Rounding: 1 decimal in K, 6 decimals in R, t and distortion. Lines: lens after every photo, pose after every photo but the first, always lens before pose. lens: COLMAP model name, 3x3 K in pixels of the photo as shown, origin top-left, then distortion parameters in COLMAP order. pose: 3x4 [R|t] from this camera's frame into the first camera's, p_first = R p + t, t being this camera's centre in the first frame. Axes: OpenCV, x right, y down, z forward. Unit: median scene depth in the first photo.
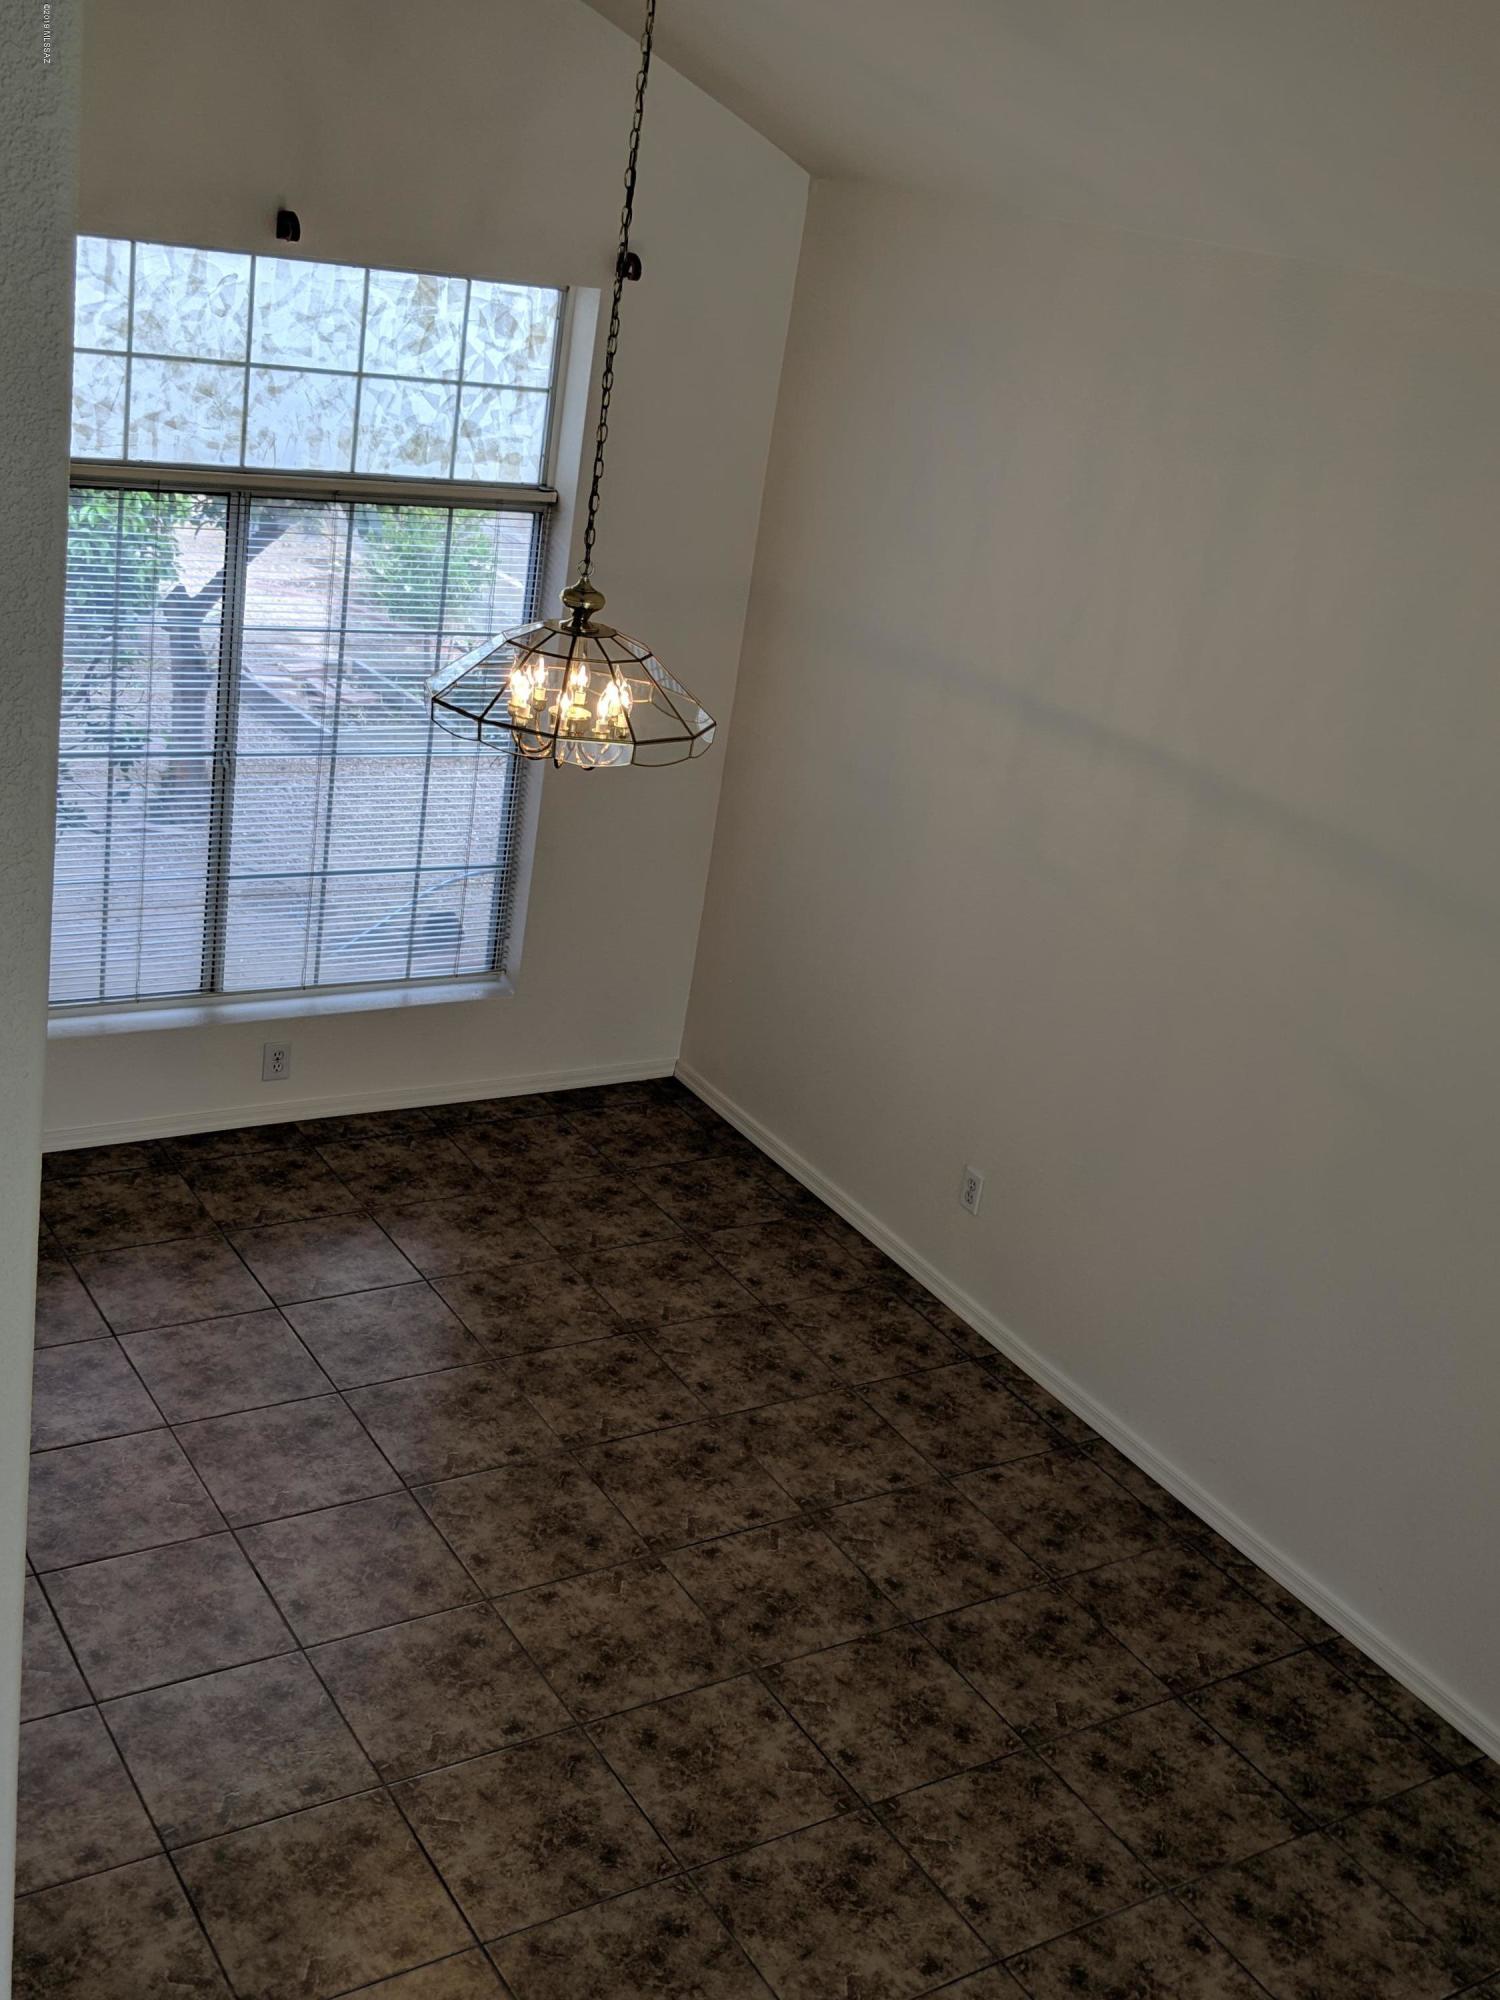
lens RADIAL K [[2104.2, 0, 743.0], [0, 2104.2, 964.4], [0, 0, 1]] dist [0.208443, -0.633340]
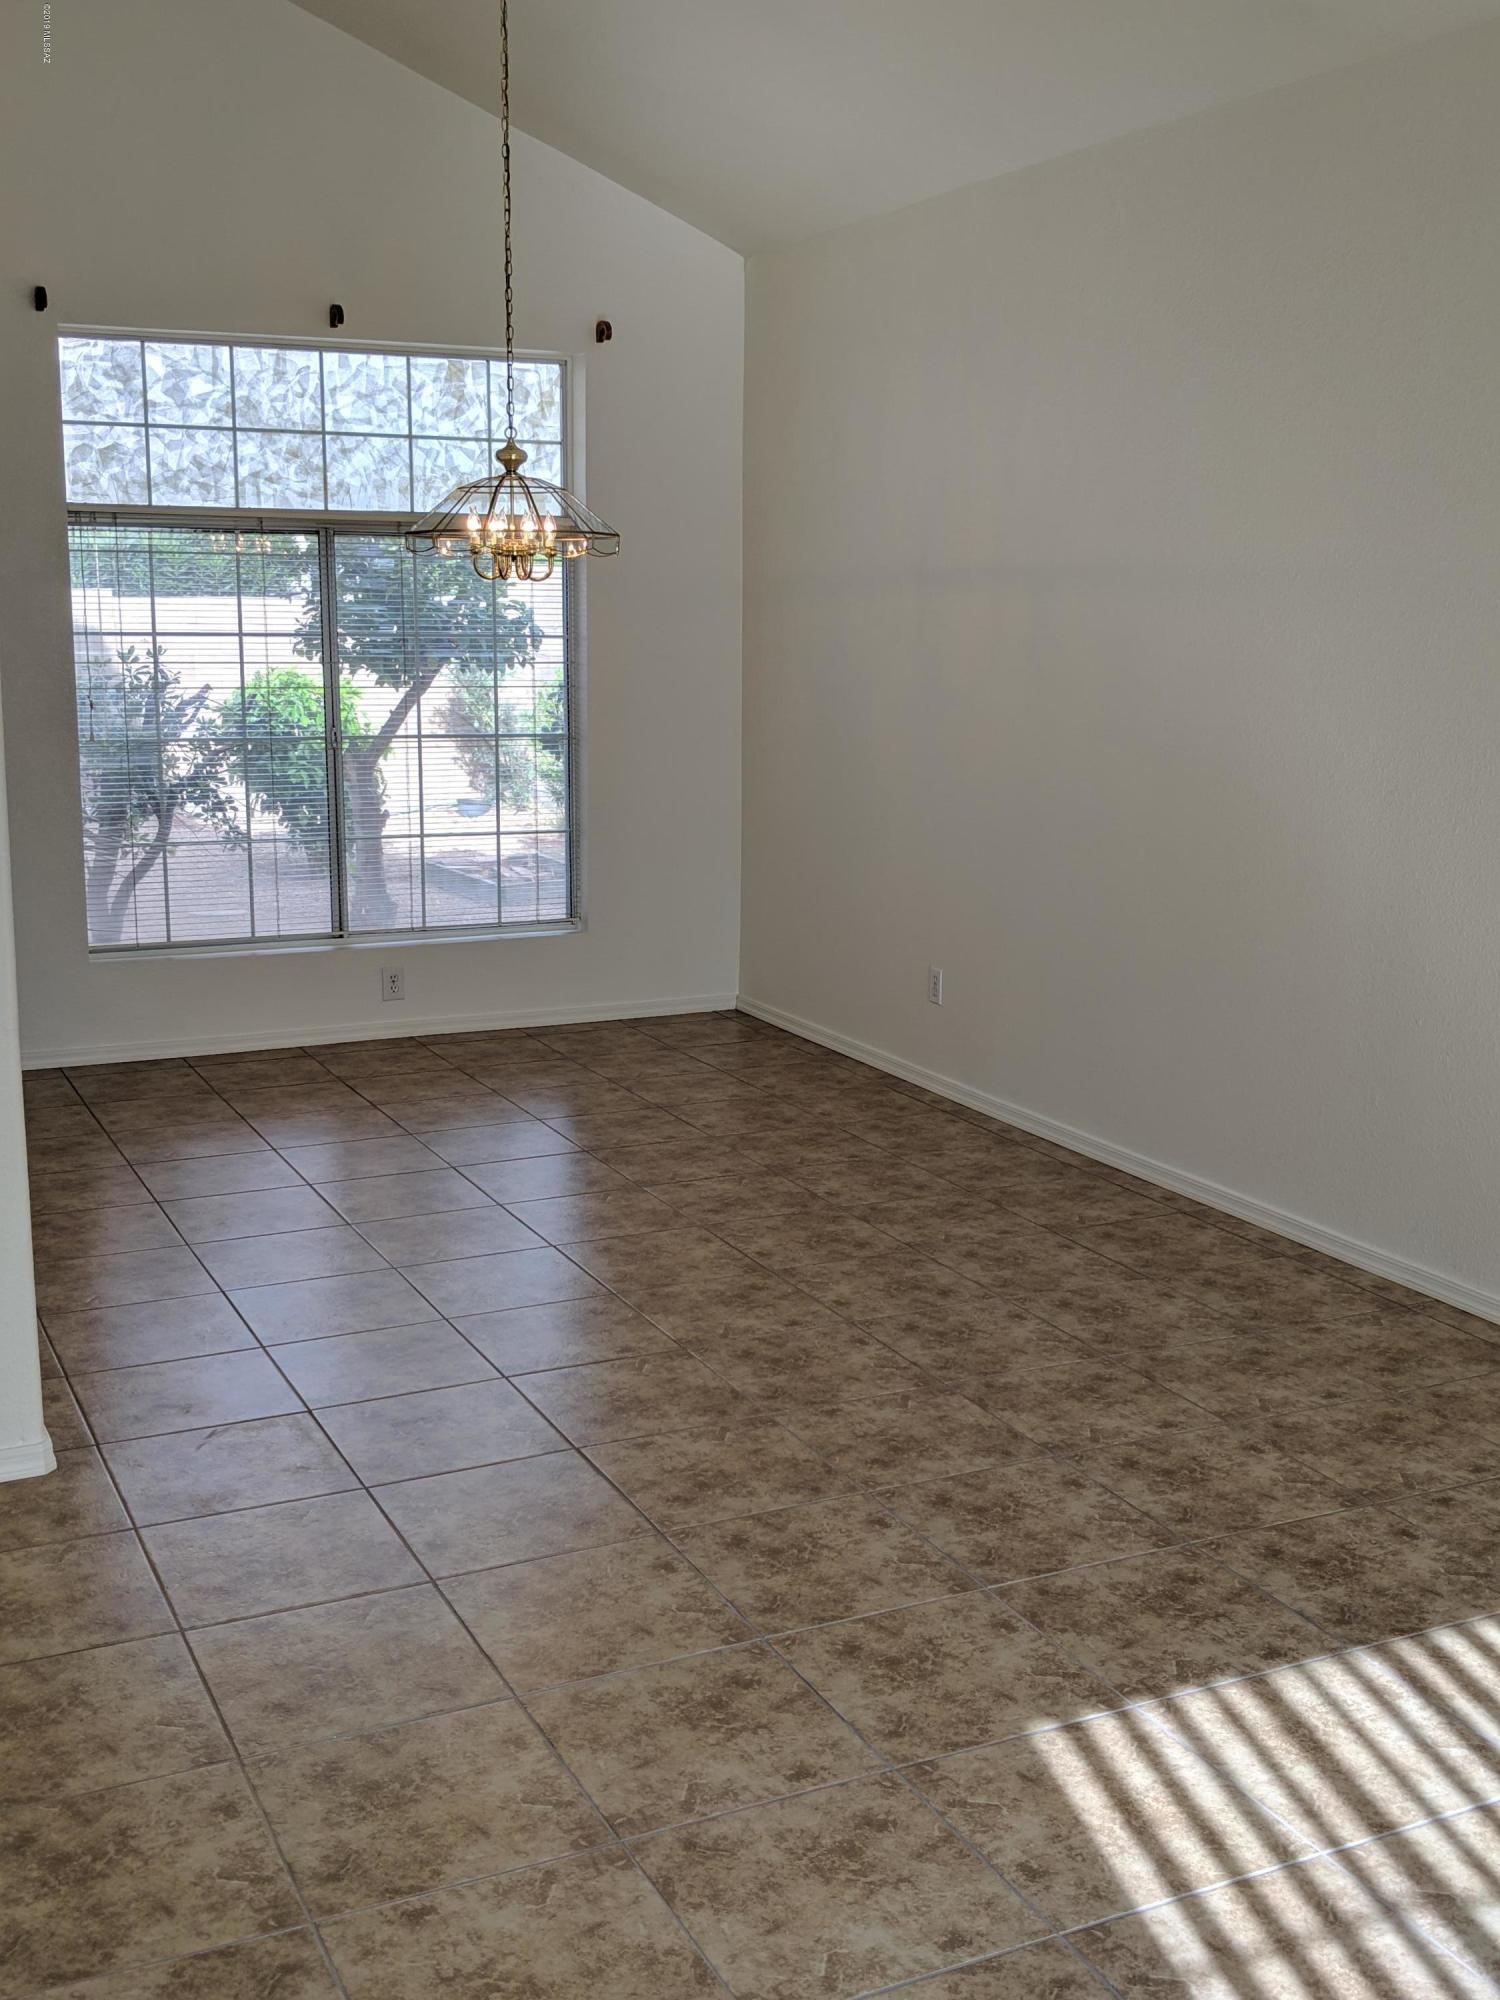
lens RADIAL K [[2104.2, 0, 743.0], [0, 2104.2, 964.4], [0, 0, 1]] dist [0.208443, -0.633340]
pose [[0.983014, -0.118460, -0.140179, 0.173157], [0.087204, 0.973548, -0.211188, 0.346025], [0.161488, 0.195377, 0.967341, -0.184908]]
